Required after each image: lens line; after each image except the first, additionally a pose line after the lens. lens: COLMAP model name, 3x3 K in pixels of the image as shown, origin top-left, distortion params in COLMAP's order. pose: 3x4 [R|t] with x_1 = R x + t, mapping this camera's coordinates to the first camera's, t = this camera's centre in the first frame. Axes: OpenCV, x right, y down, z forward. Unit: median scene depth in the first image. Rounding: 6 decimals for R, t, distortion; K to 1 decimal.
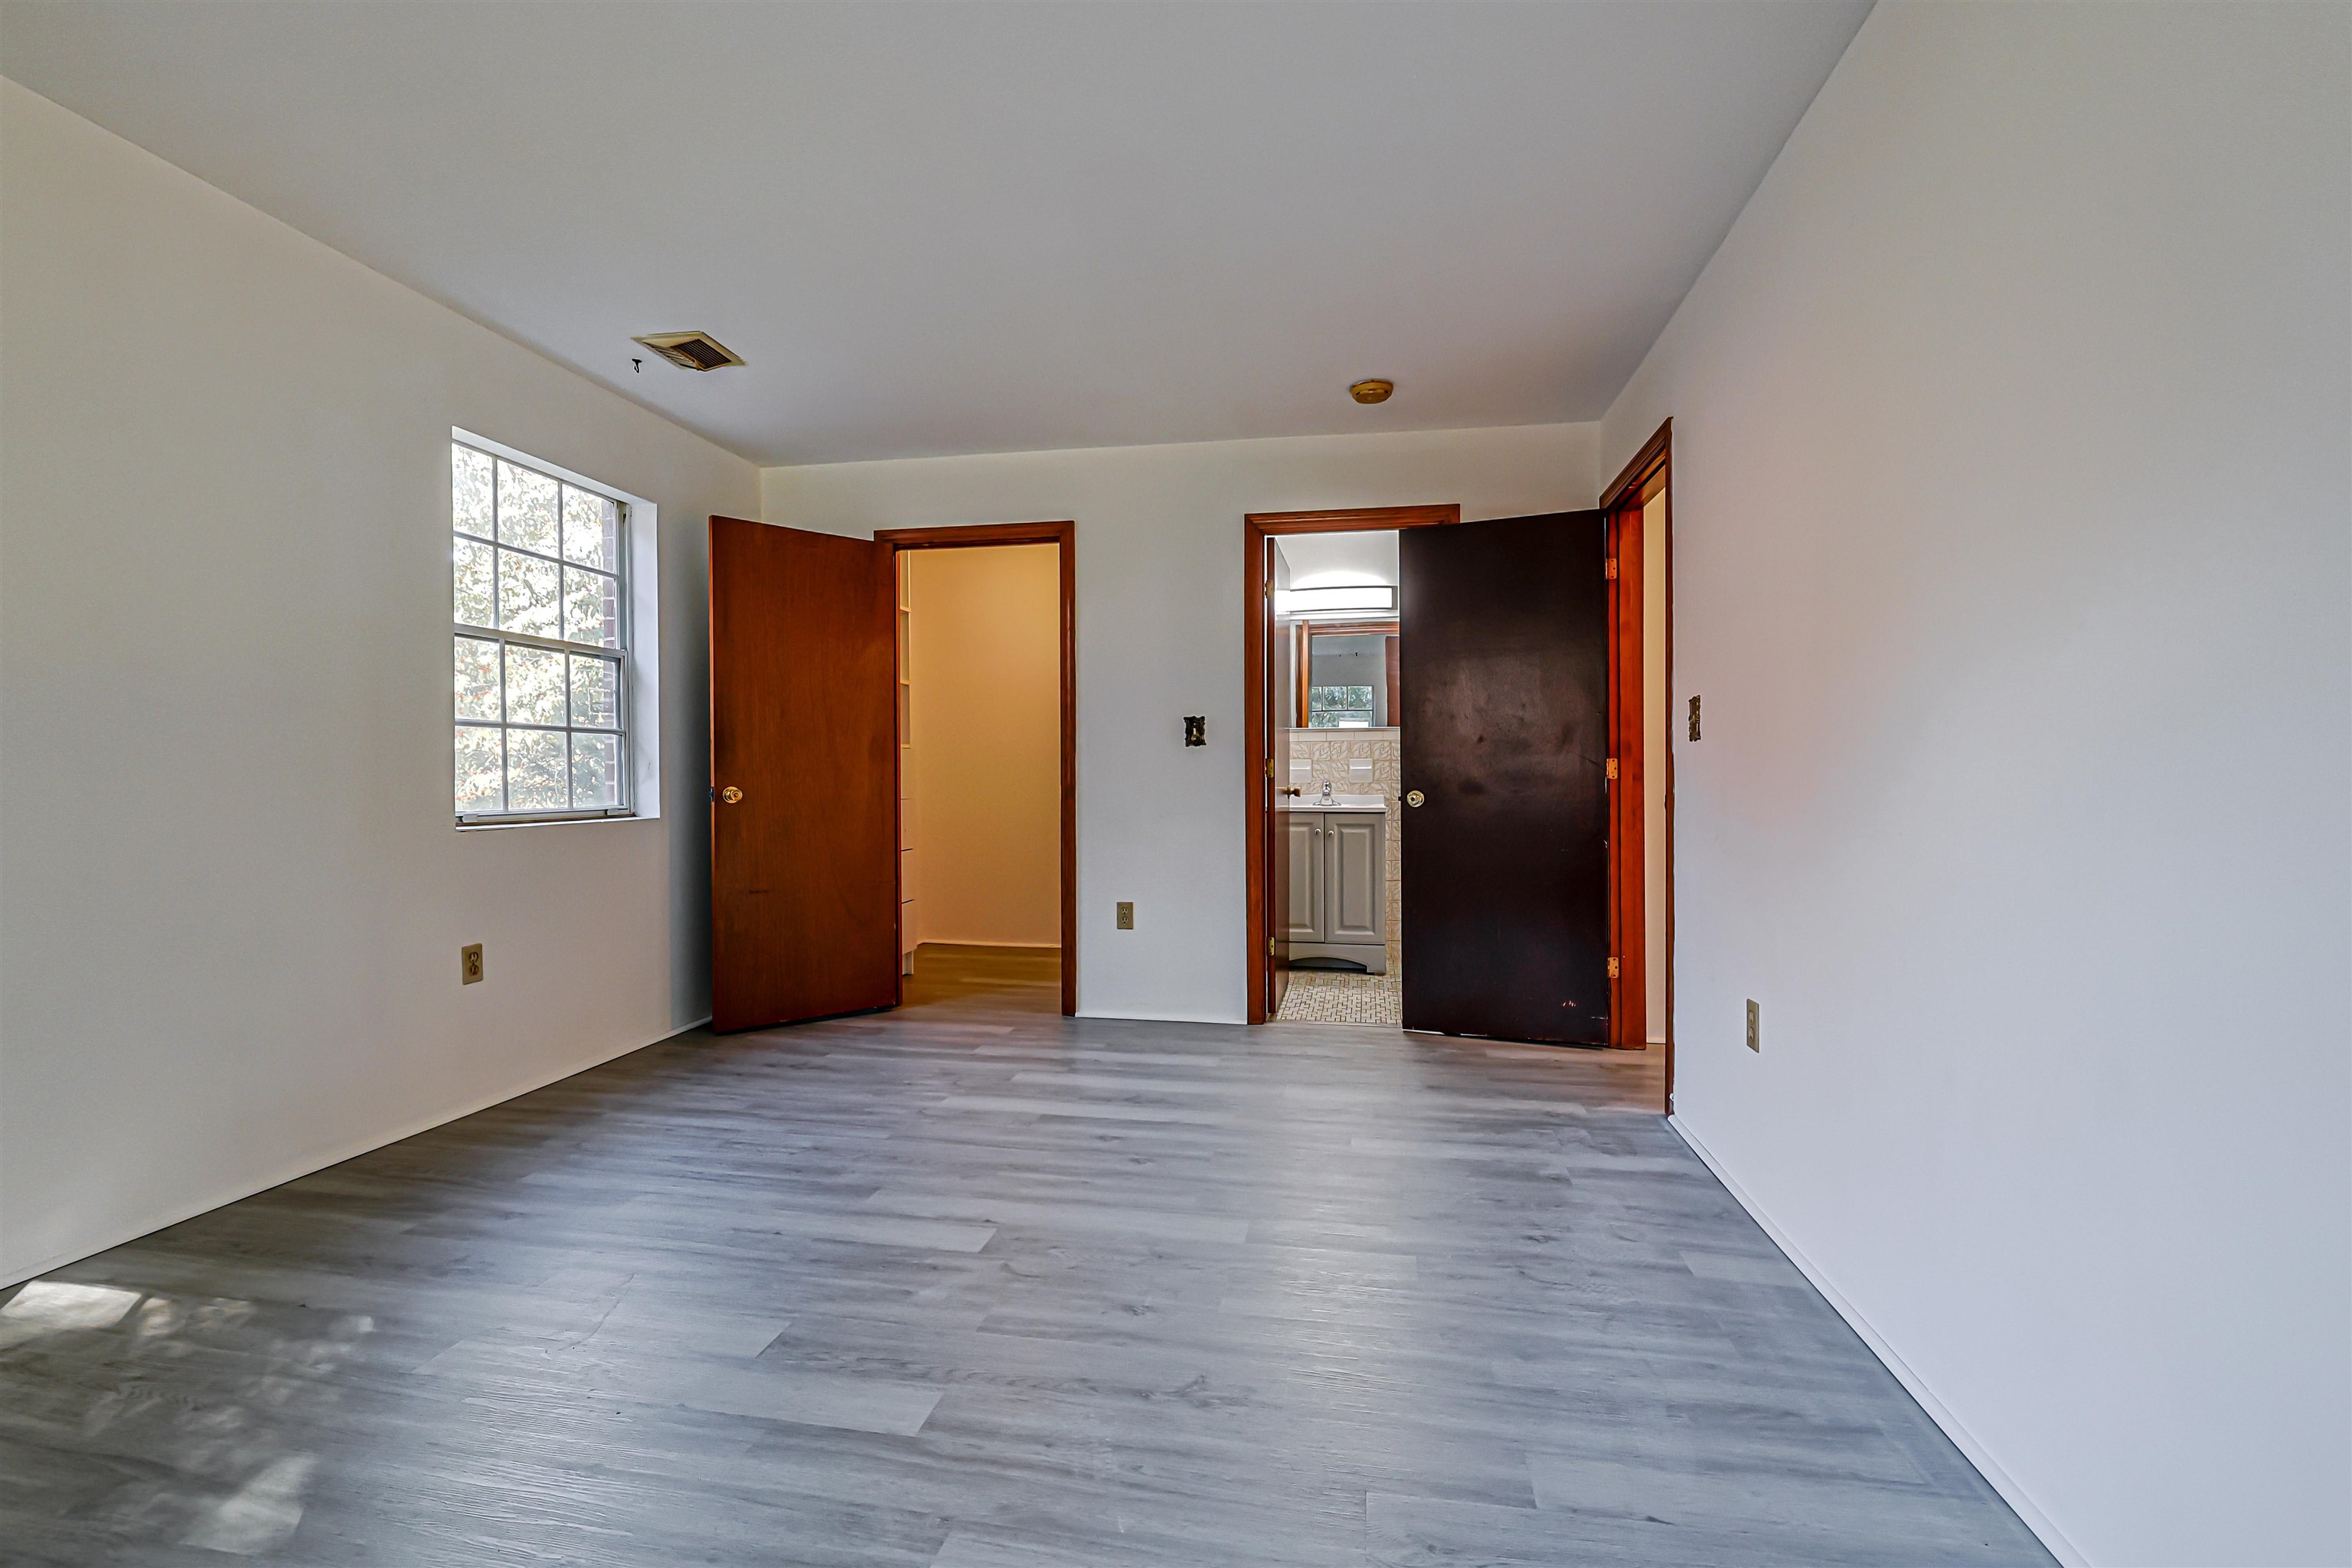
lens RADIAL K [[1047.9, 0, 1172.1], [0, 1047.9, 781.6], [0, 0, 1]] dist [-0.000513, -0.000570]
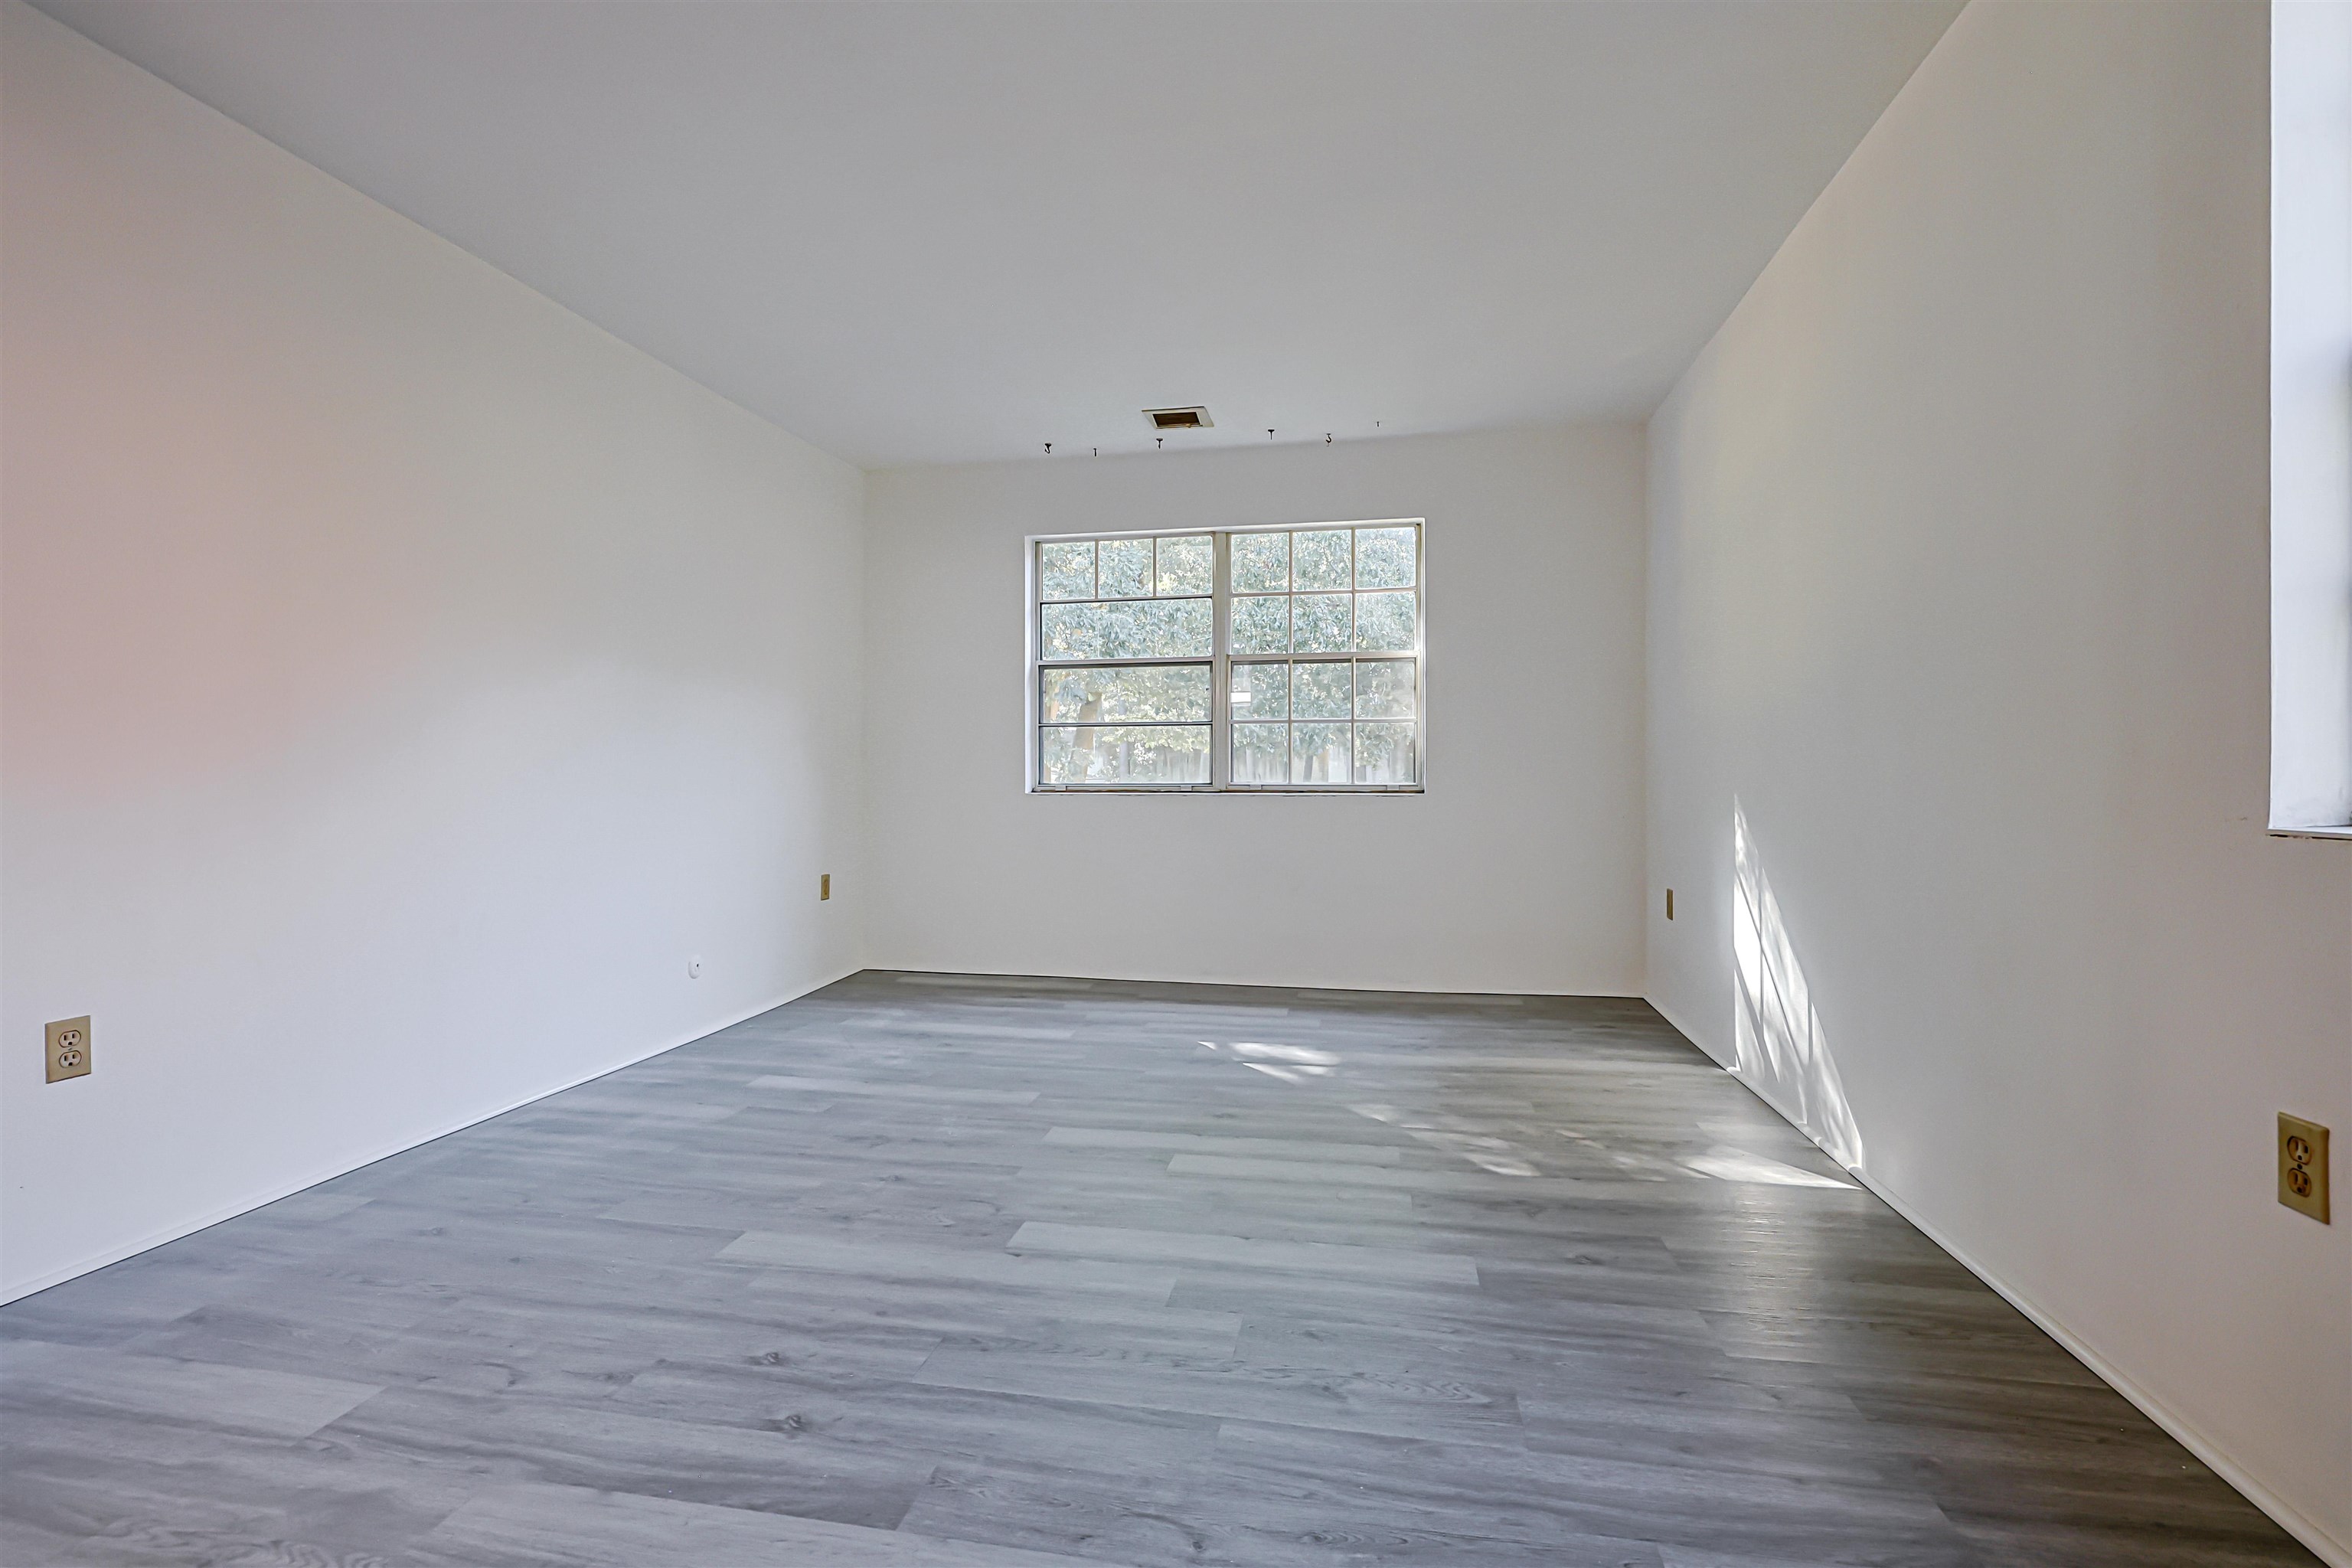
lens RADIAL K [[1047.9, 0, 1172.1], [0, 1047.9, 781.6], [0, 0, 1]] dist [-0.000513, -0.000570]
pose [[-0.999957, 0.002022, 0.009048, -0.320940], [0.002011, 0.999997, -0.001252, 0.031681], [-0.009050, -0.001233, -0.999958, 1.914890]]
